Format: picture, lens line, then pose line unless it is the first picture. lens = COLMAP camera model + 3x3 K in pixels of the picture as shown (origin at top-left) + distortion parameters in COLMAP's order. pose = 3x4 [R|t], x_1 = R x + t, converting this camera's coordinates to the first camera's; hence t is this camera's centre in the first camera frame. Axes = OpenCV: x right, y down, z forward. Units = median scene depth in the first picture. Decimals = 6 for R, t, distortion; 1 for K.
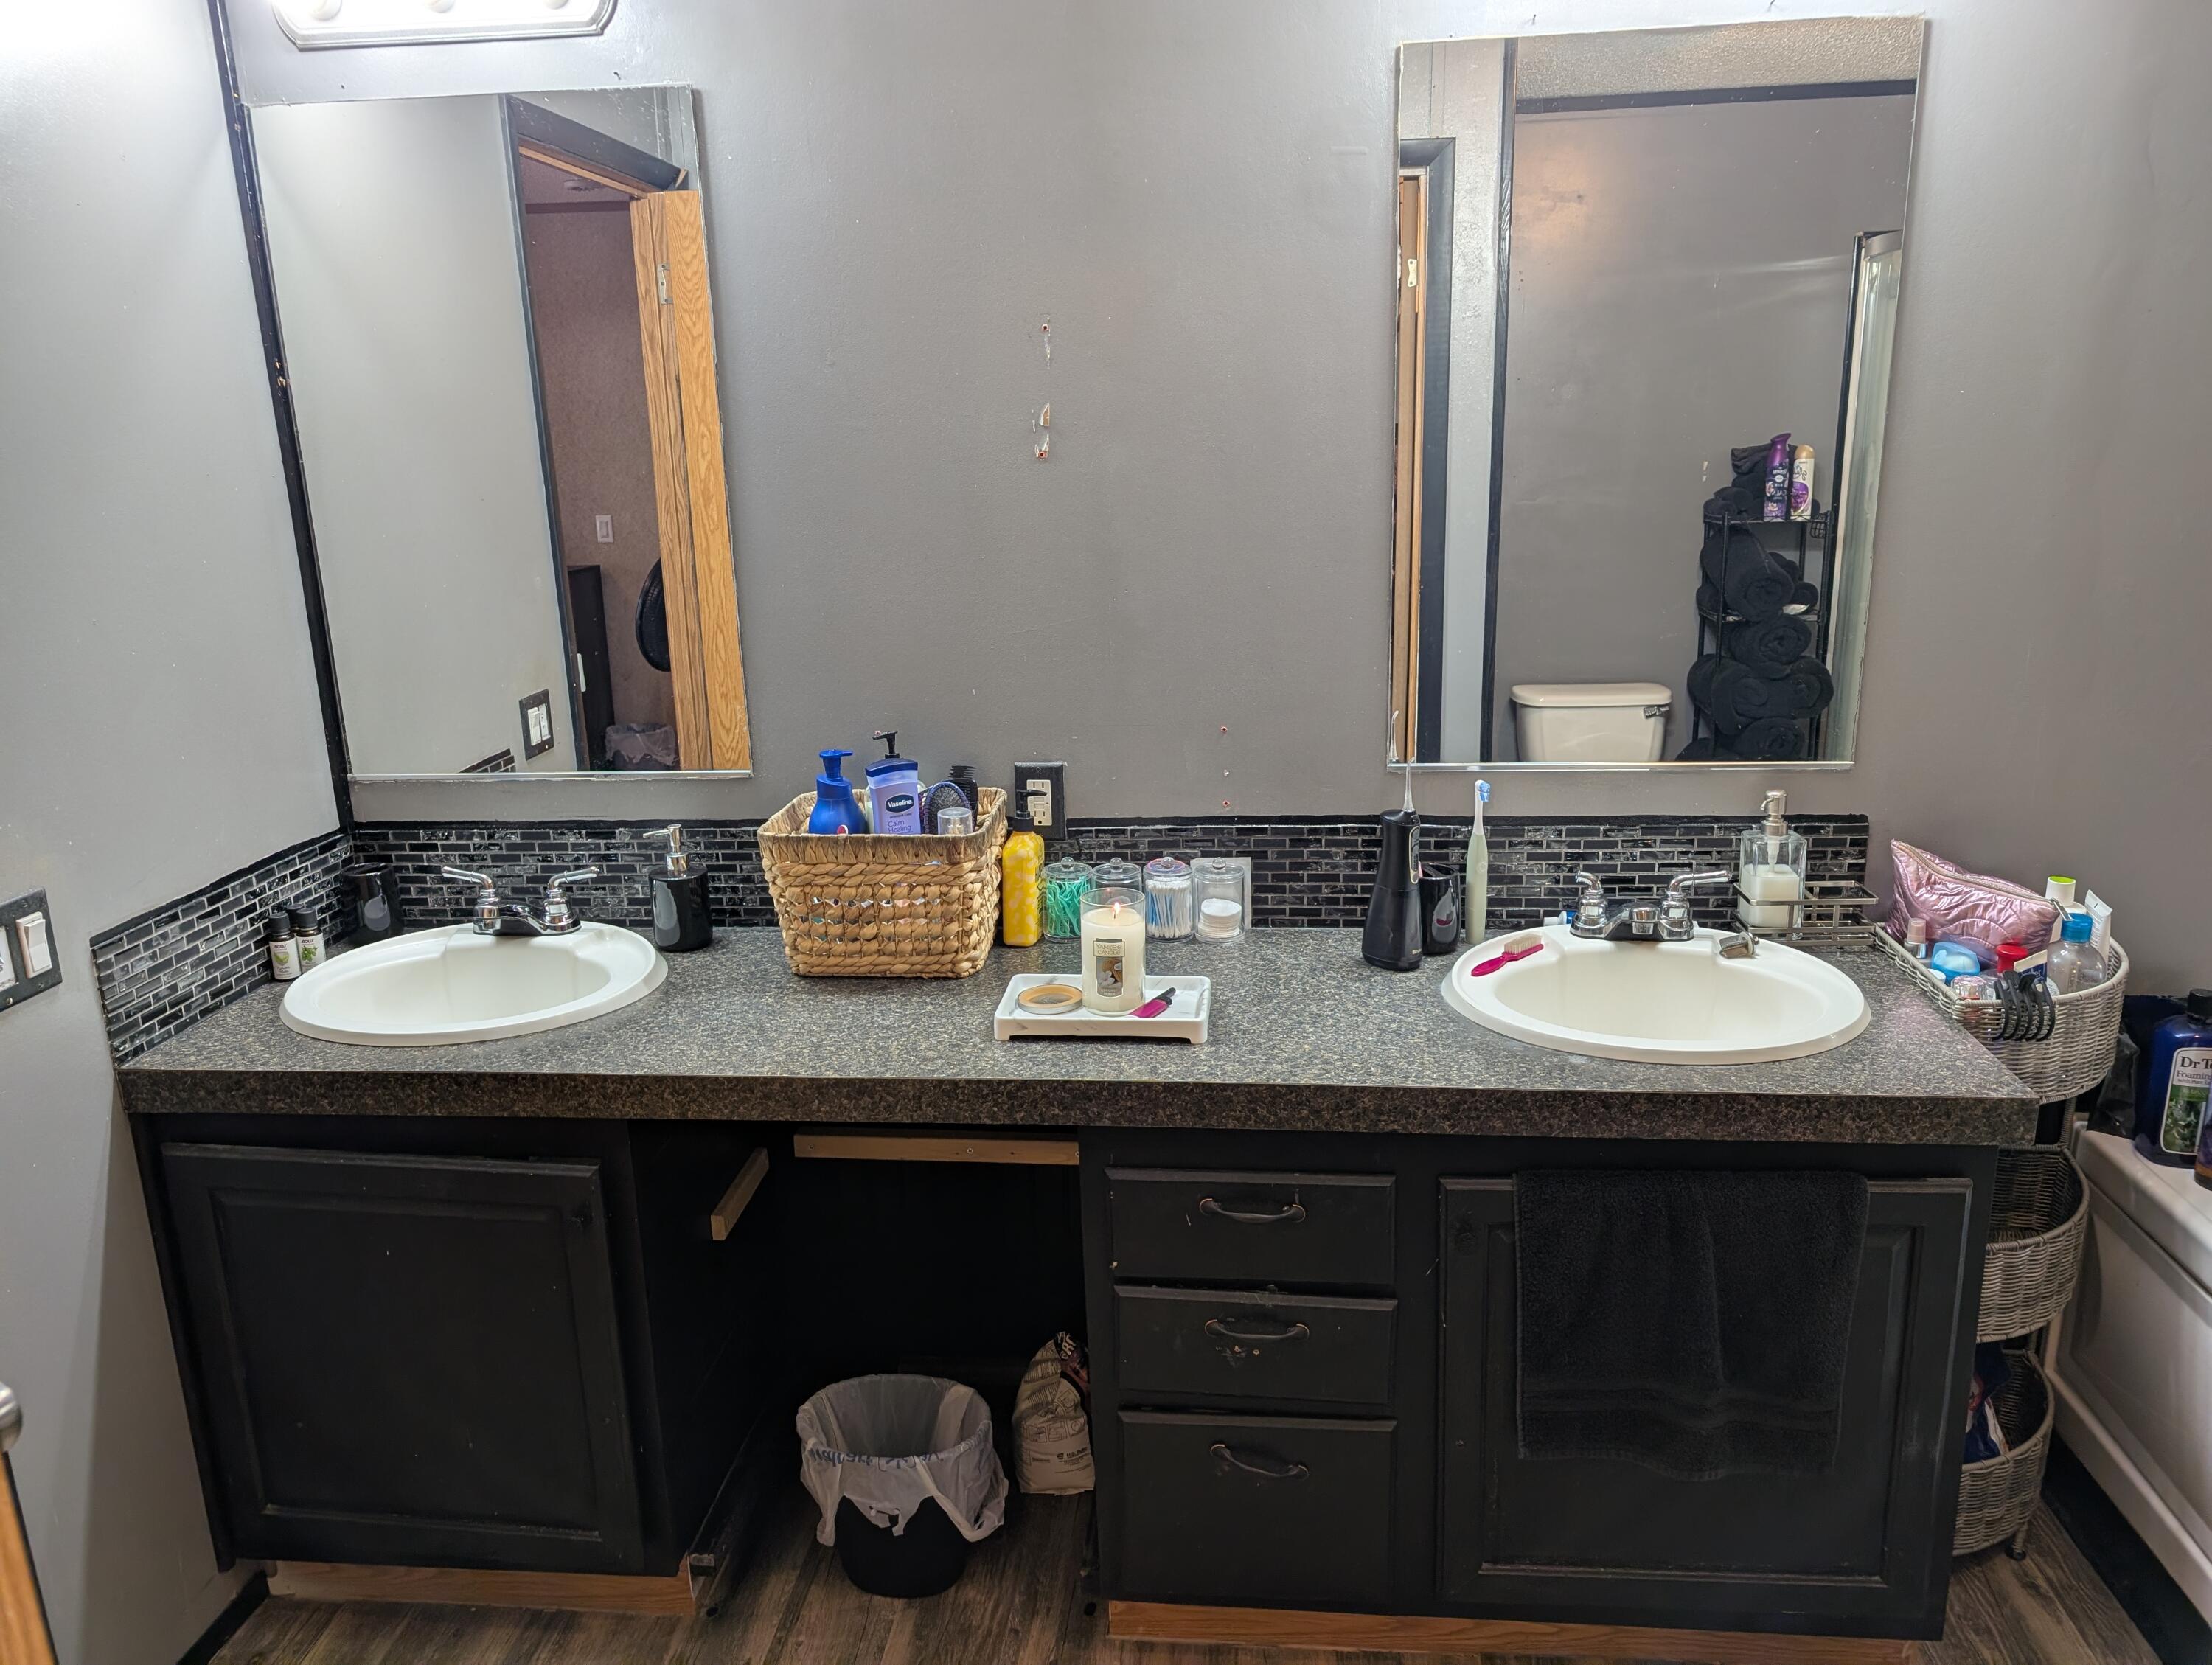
lens RADIAL K [[1572.5, 0, 1118.1], [0, 1572.5, 827.0], [0, 0, 1]] dist [-0.002527, -0.002493]
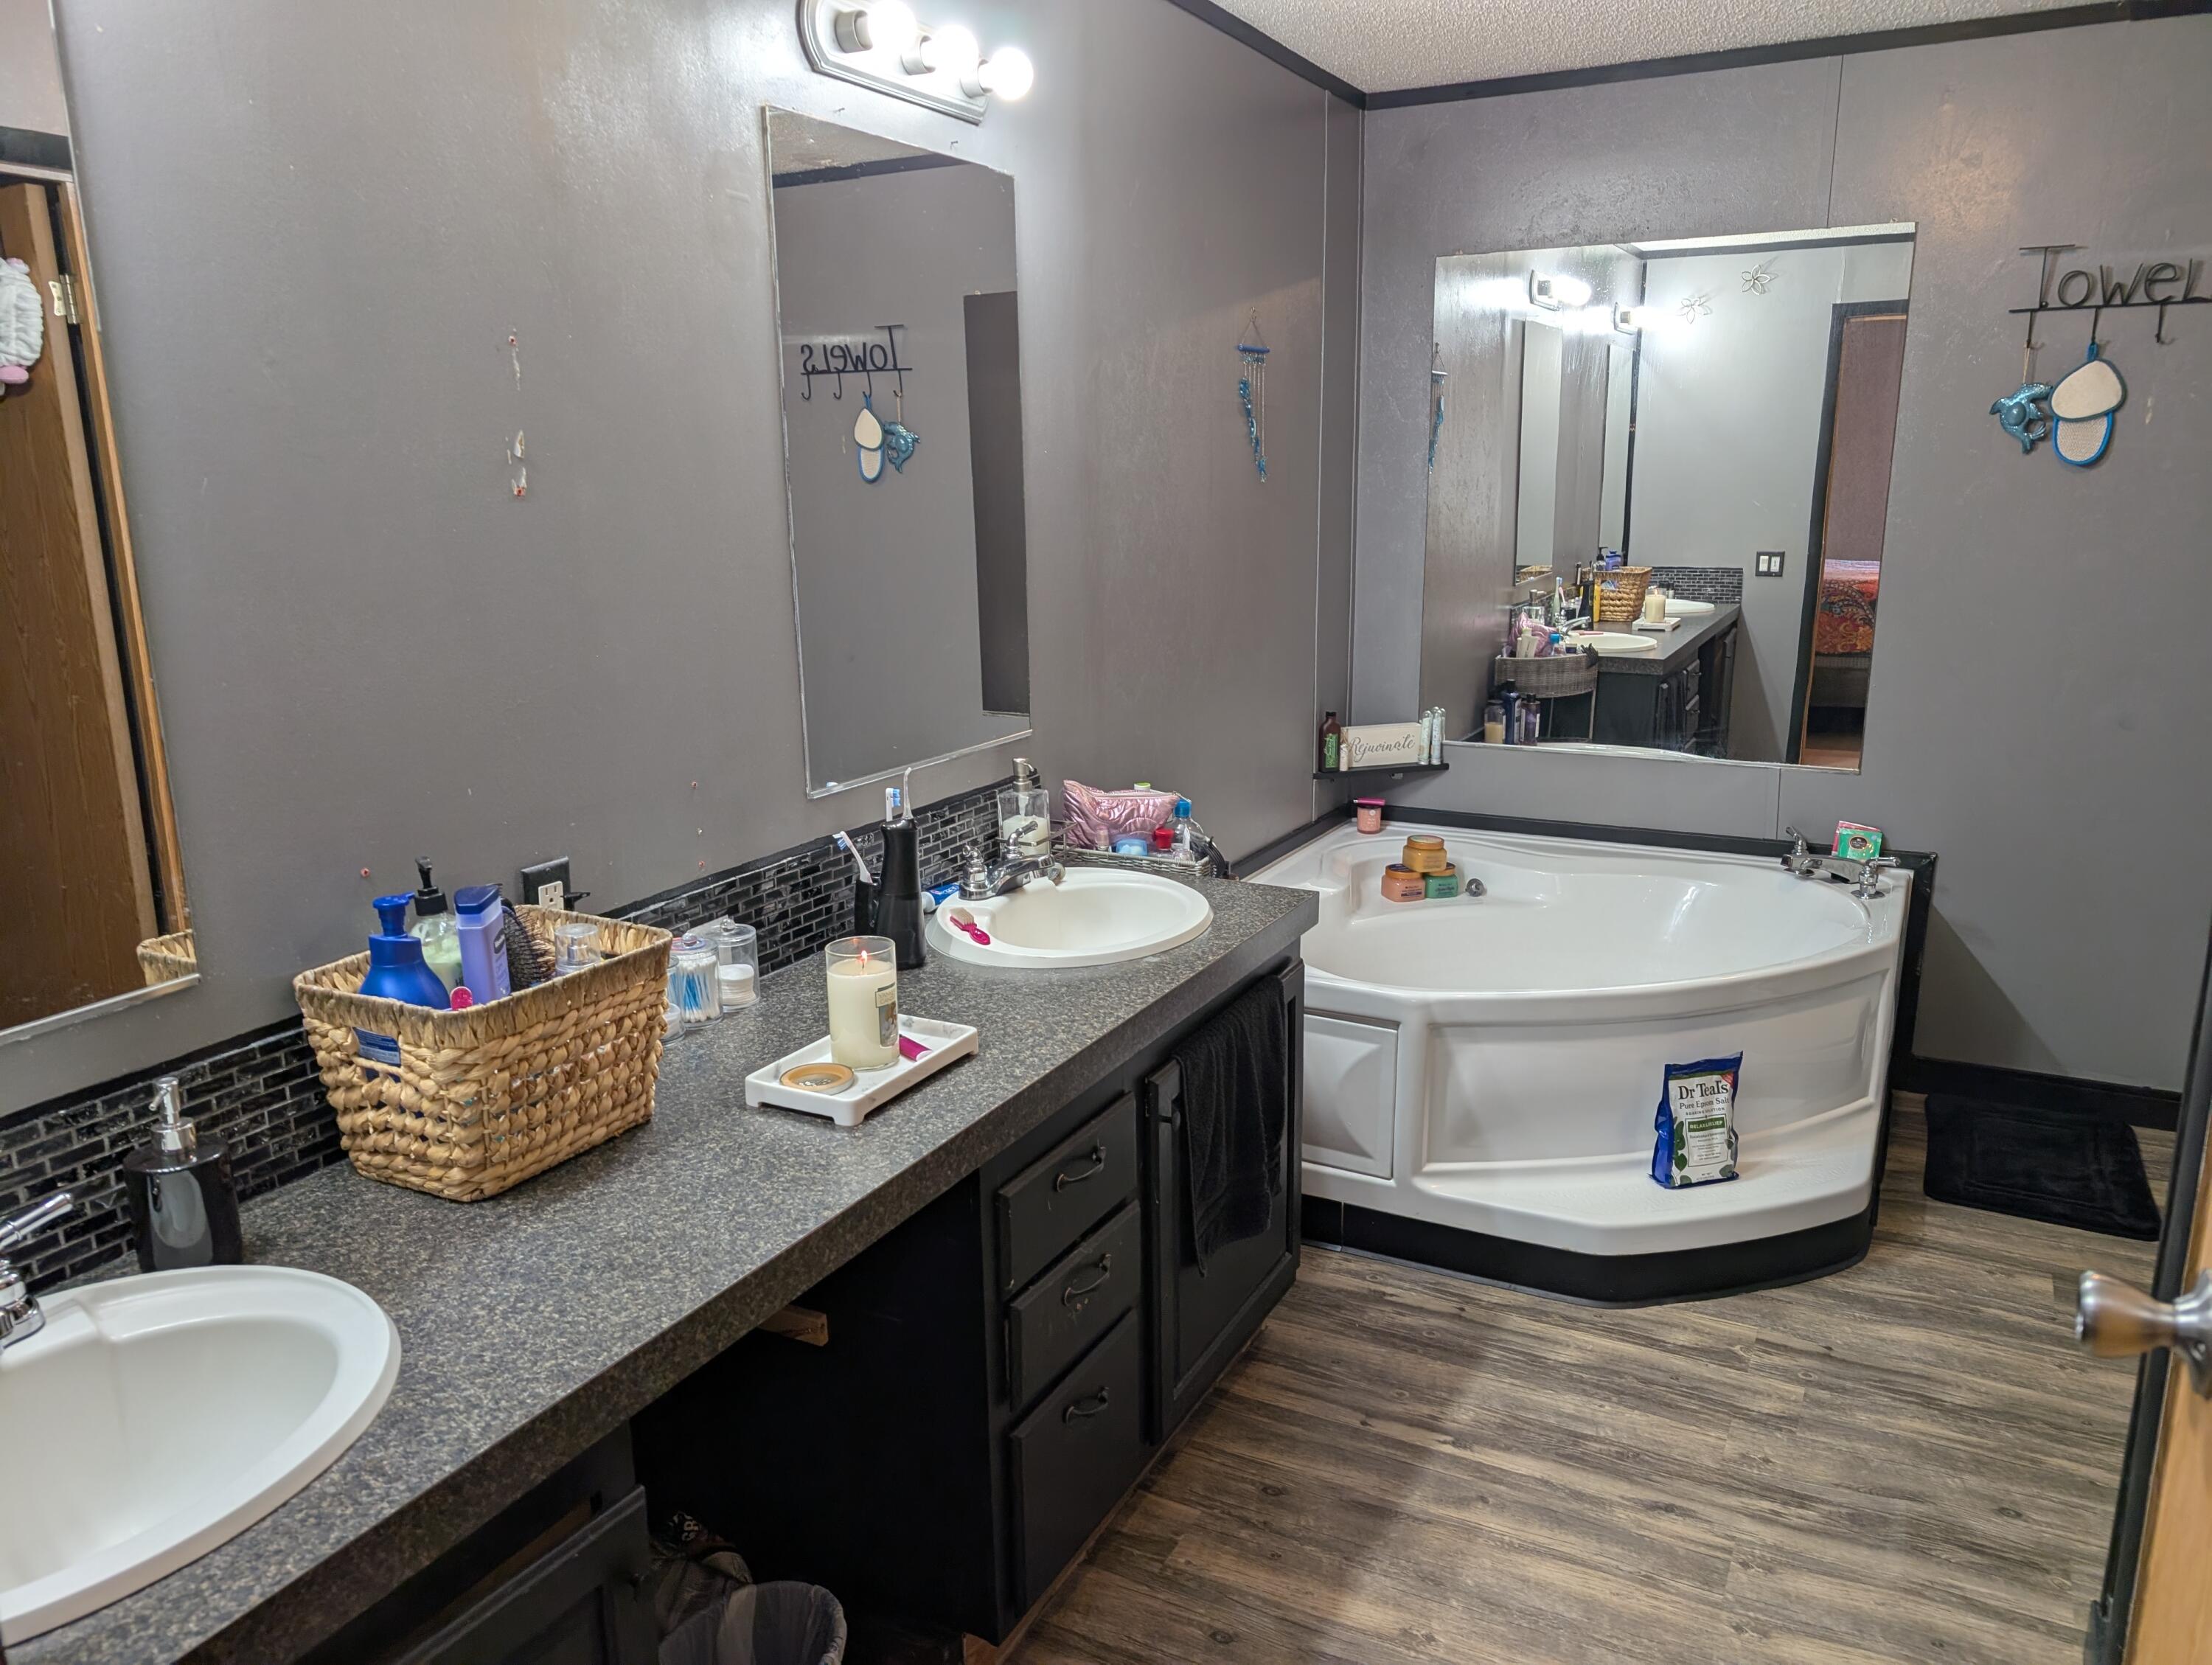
lens RADIAL K [[1572.5, 0, 1118.1], [0, 1572.5, 827.0], [0, 0, 1]] dist [-0.002527, -0.002493]
pose [[0.378416, -0.184202, 0.907122, -0.722812], [0.235769, 0.966857, 0.097978, -0.074184], [-0.895106, 0.176795, 0.409303, 0.416178]]
